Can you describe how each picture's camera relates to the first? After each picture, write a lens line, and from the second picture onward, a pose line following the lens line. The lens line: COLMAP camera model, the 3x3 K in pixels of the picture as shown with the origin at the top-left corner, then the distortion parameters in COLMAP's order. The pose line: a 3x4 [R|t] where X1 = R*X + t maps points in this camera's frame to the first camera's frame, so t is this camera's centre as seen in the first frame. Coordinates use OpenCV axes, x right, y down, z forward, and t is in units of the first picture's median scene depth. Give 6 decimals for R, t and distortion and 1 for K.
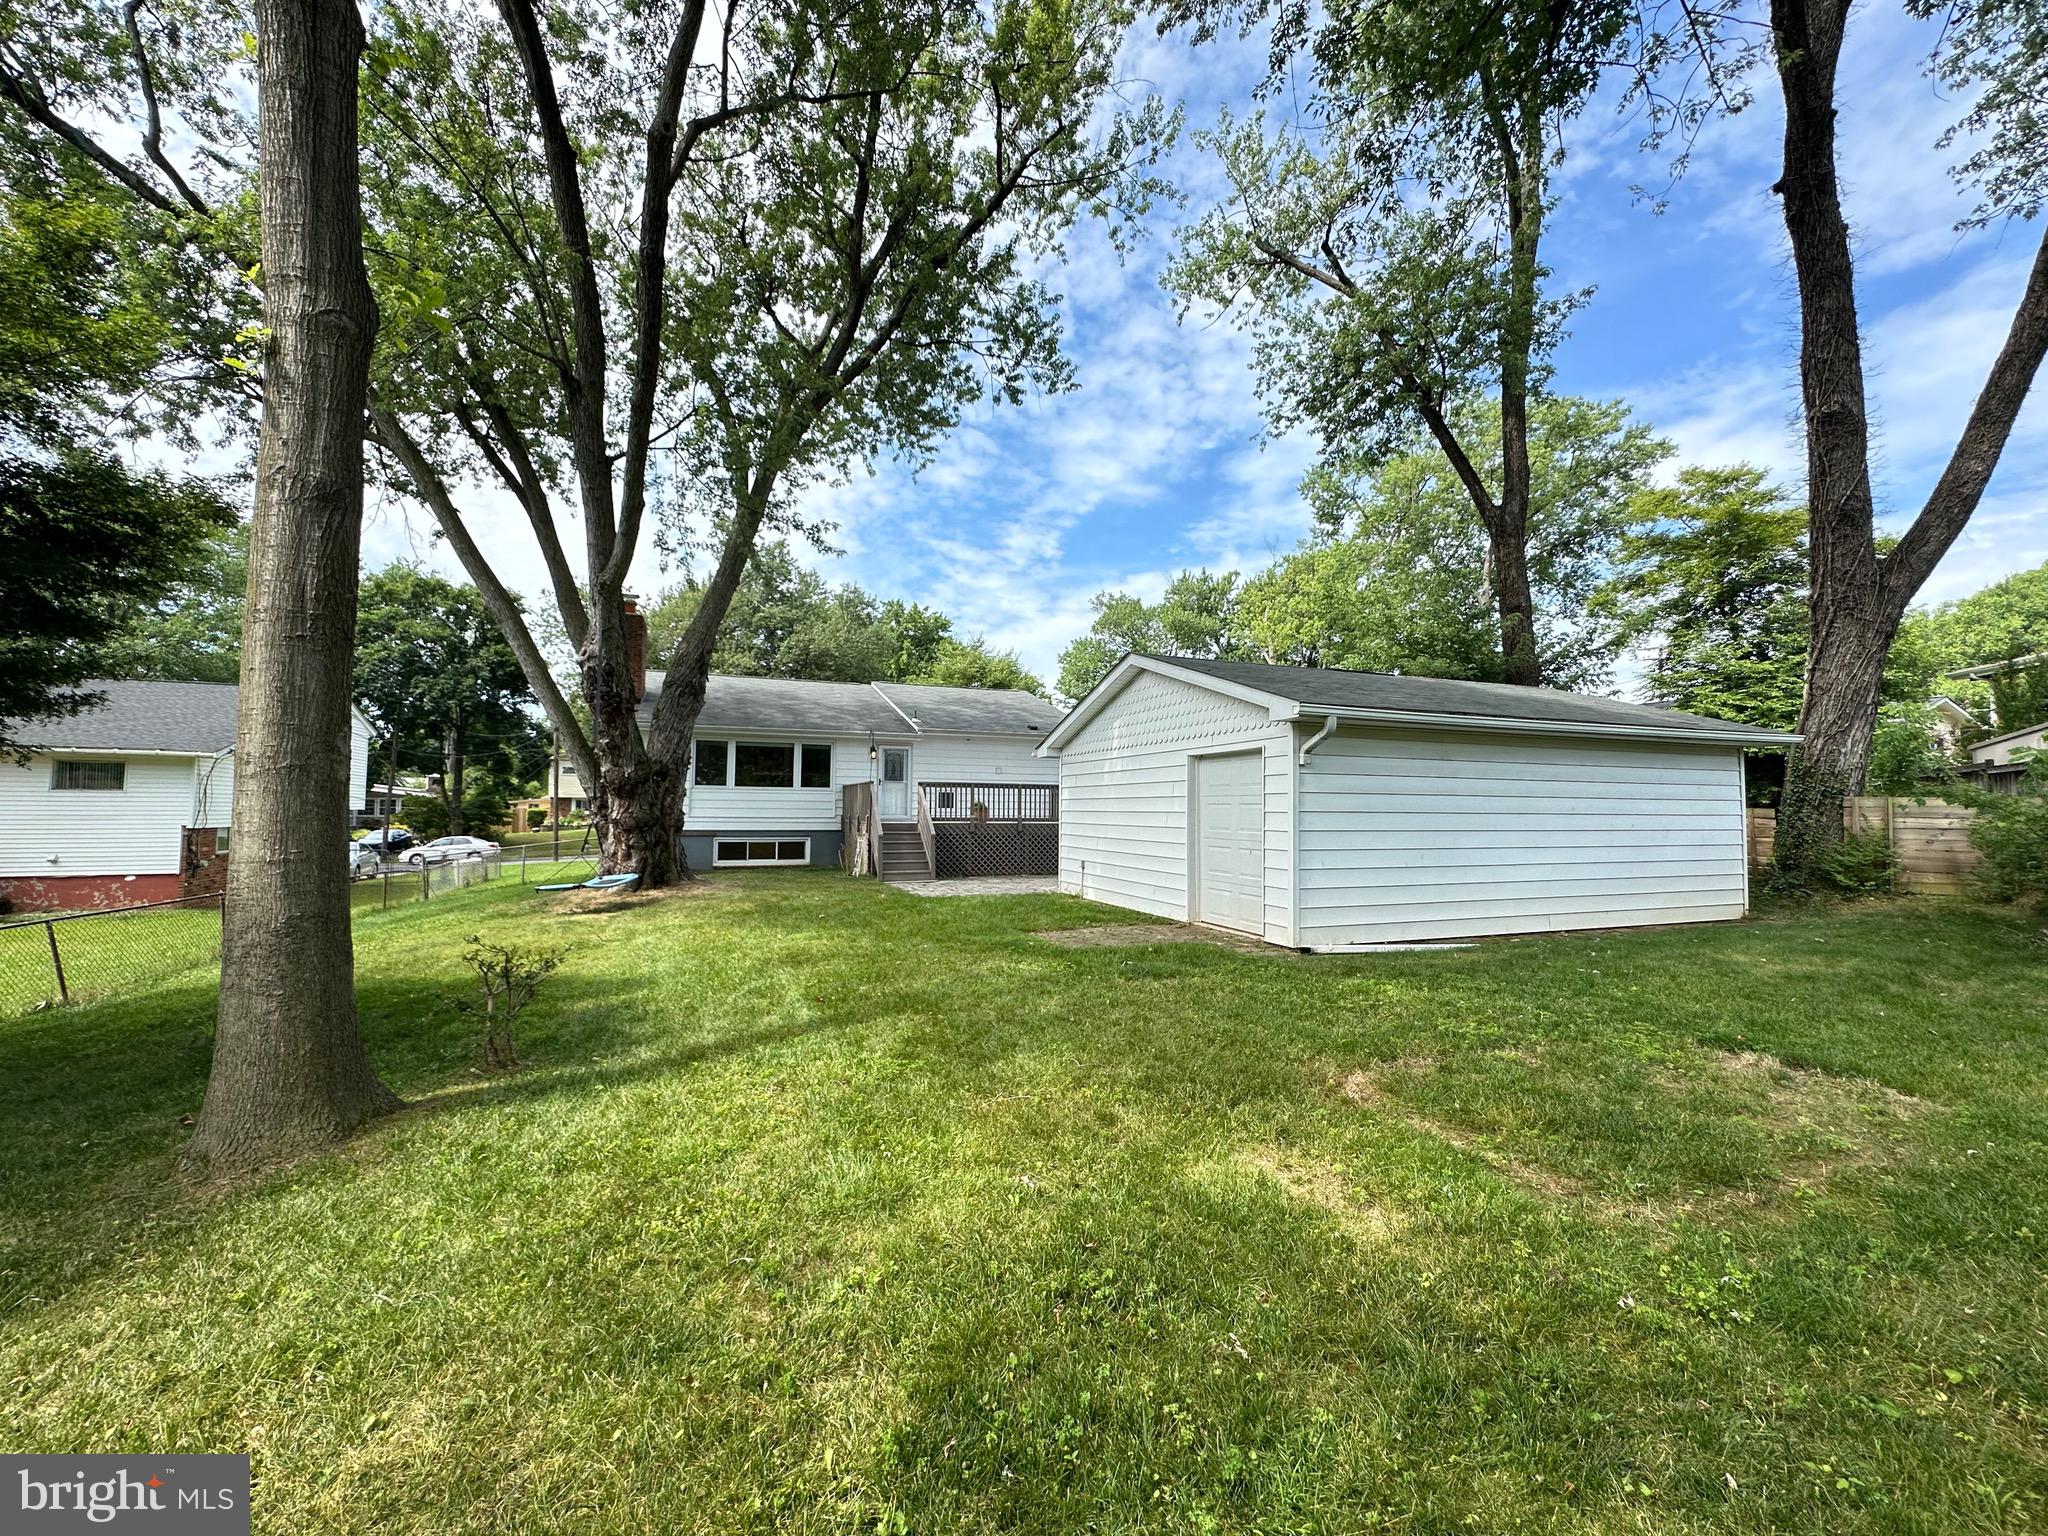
lens RADIAL K [[816.3, 0, 1023.6], [0, 816.3, 771.4], [0, 0, 1]] dist [-0.000672, -0.000319]
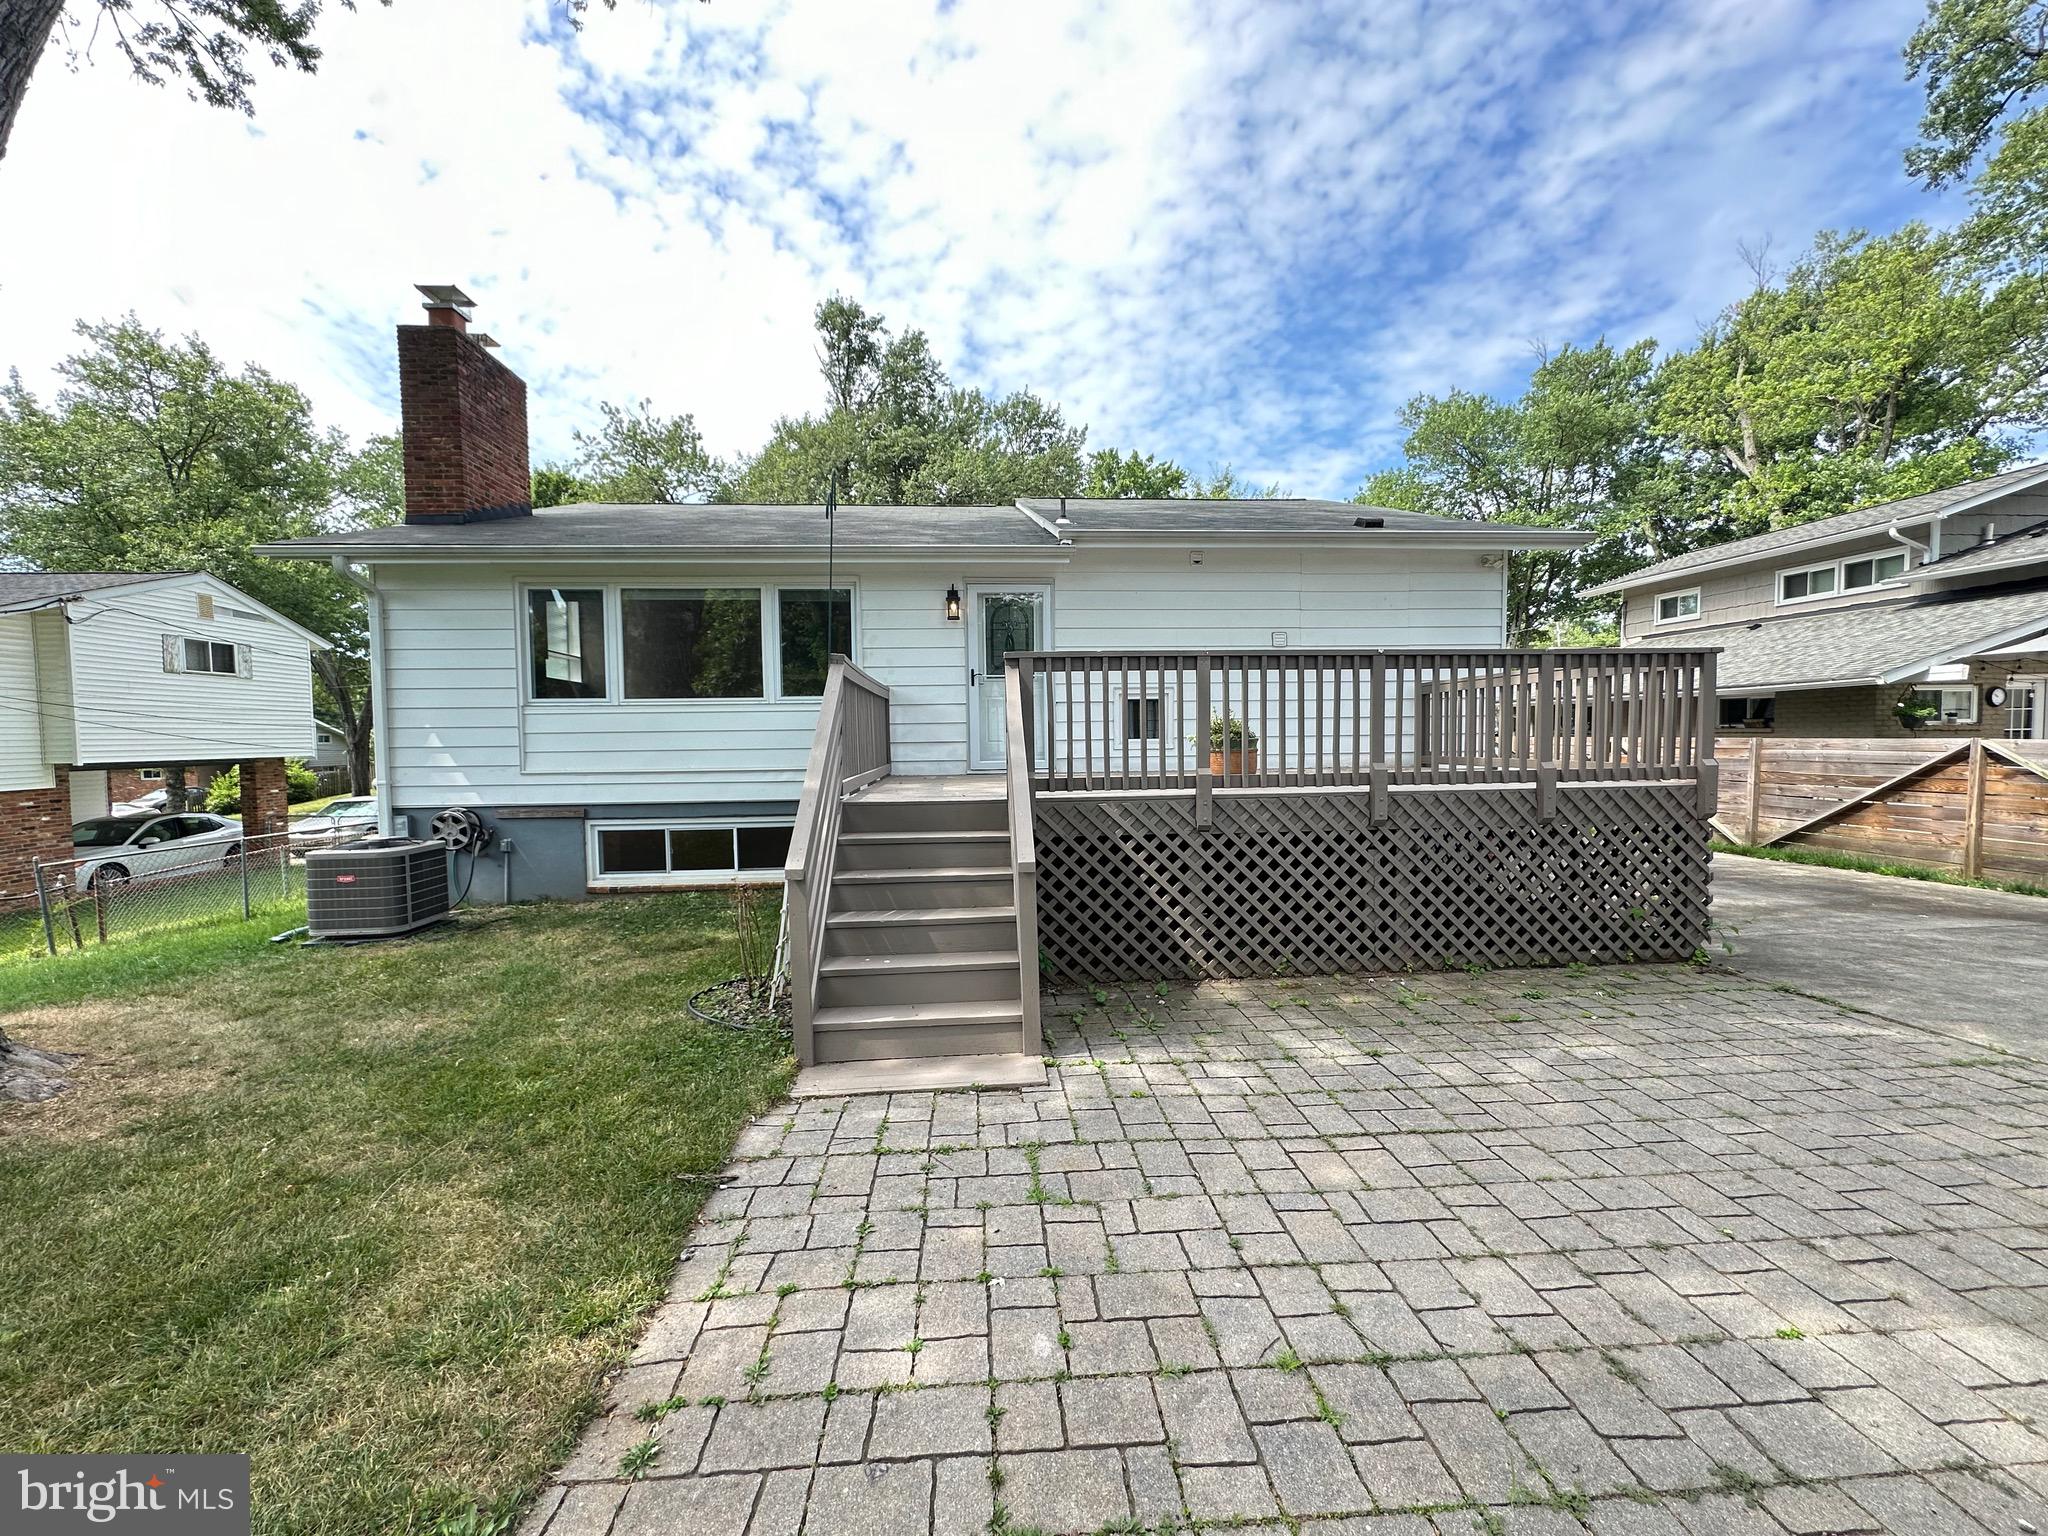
lens RADIAL K [[816.3, 0, 1023.6], [0, 816.3, 771.4], [0, 0, 1]] dist [-0.000672, -0.000319]
pose [[0.954673, -0.007825, -0.297555, -0.034324], [0.035554, 0.995495, 0.087893, 0.025066], [0.295526, -0.094489, 0.950650, 0.639014]]
